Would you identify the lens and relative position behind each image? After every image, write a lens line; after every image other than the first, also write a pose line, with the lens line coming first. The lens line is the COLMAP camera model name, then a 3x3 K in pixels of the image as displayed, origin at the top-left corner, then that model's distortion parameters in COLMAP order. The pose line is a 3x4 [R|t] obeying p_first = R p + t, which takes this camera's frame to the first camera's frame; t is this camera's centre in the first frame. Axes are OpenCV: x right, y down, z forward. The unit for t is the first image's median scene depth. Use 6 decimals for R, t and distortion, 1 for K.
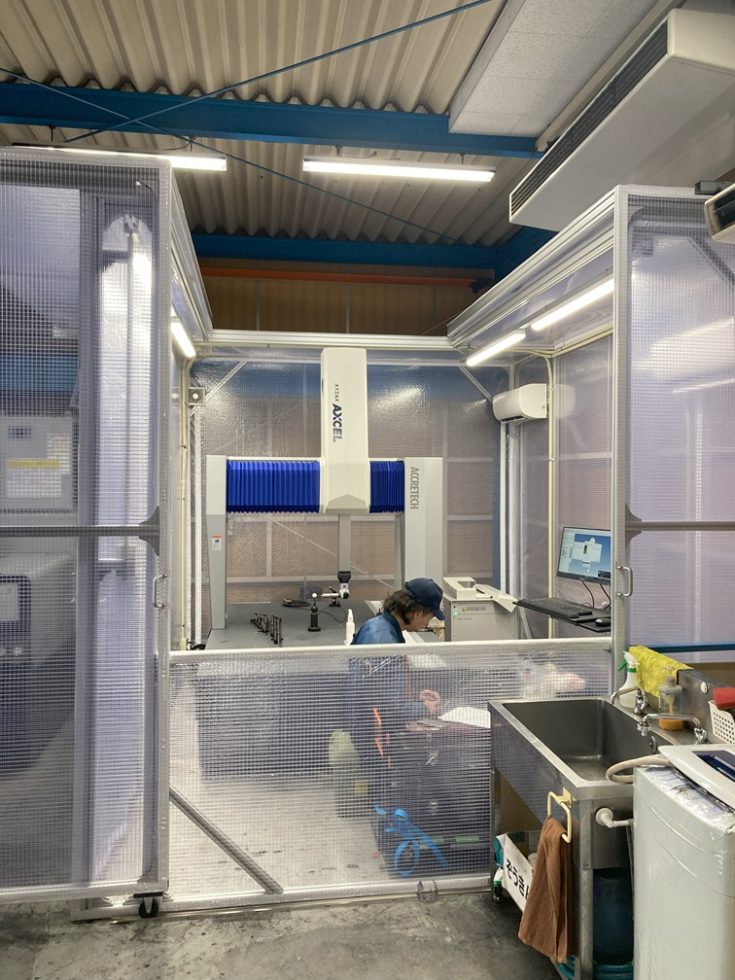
lens RADIAL K [[803.8, 0, 369.6], [0, 803.8, 486.8], [0, 0, 1]] dist [0.020529, 0.001482]
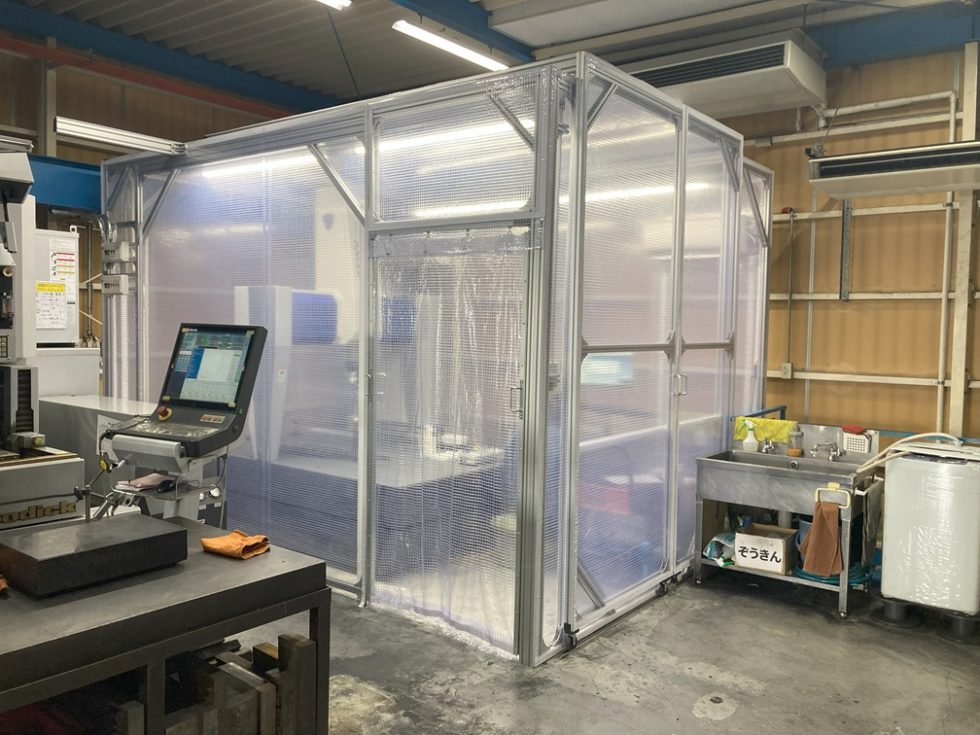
lens RADIAL K [[803.8, 0, 486.5], [0, 803.8, 362.5], [0, 0, 1]] dist [0.020529, 0.001482]
pose [[0.719127, -0.024329, 0.694453, -0.870748], [-0.006129, 0.999126, 0.041350, 0.016028], [-0.694852, -0.033992, 0.718349, 0.129978]]
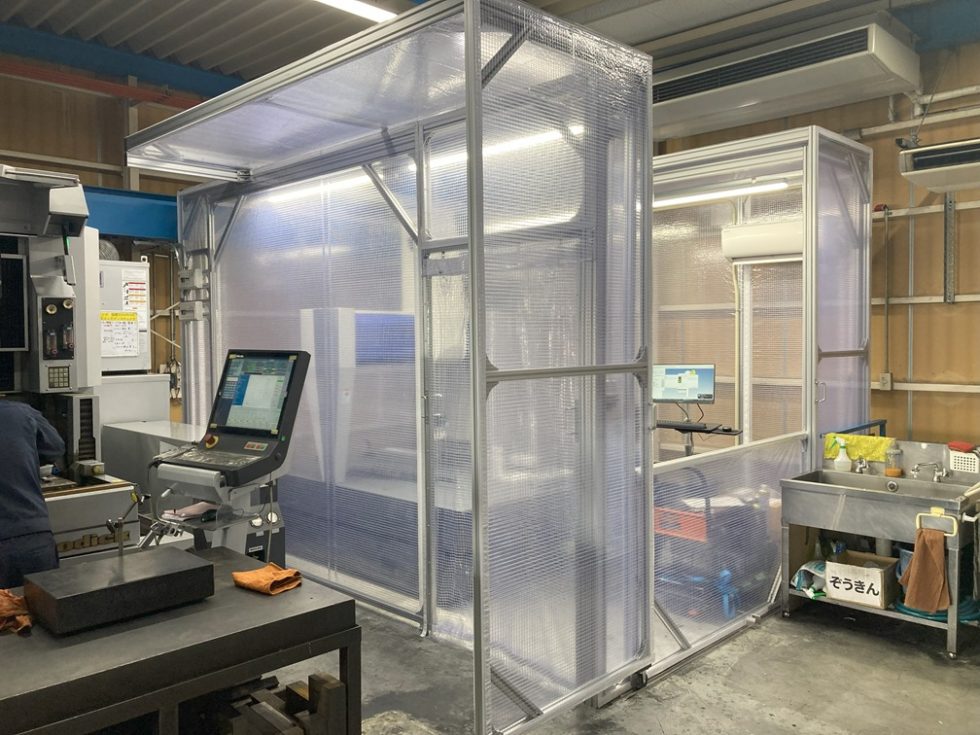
lens RADIAL K [[803.8, 0, 486.5], [0, 803.8, 362.5], [0, 0, 1]] dist [0.020529, 0.001482]
pose [[0.797790, -0.030514, 0.602163, -0.807379], [0.020328, 0.999512, 0.023718, 0.010991], [-0.602593, -0.006681, 0.798021, 0.128924]]
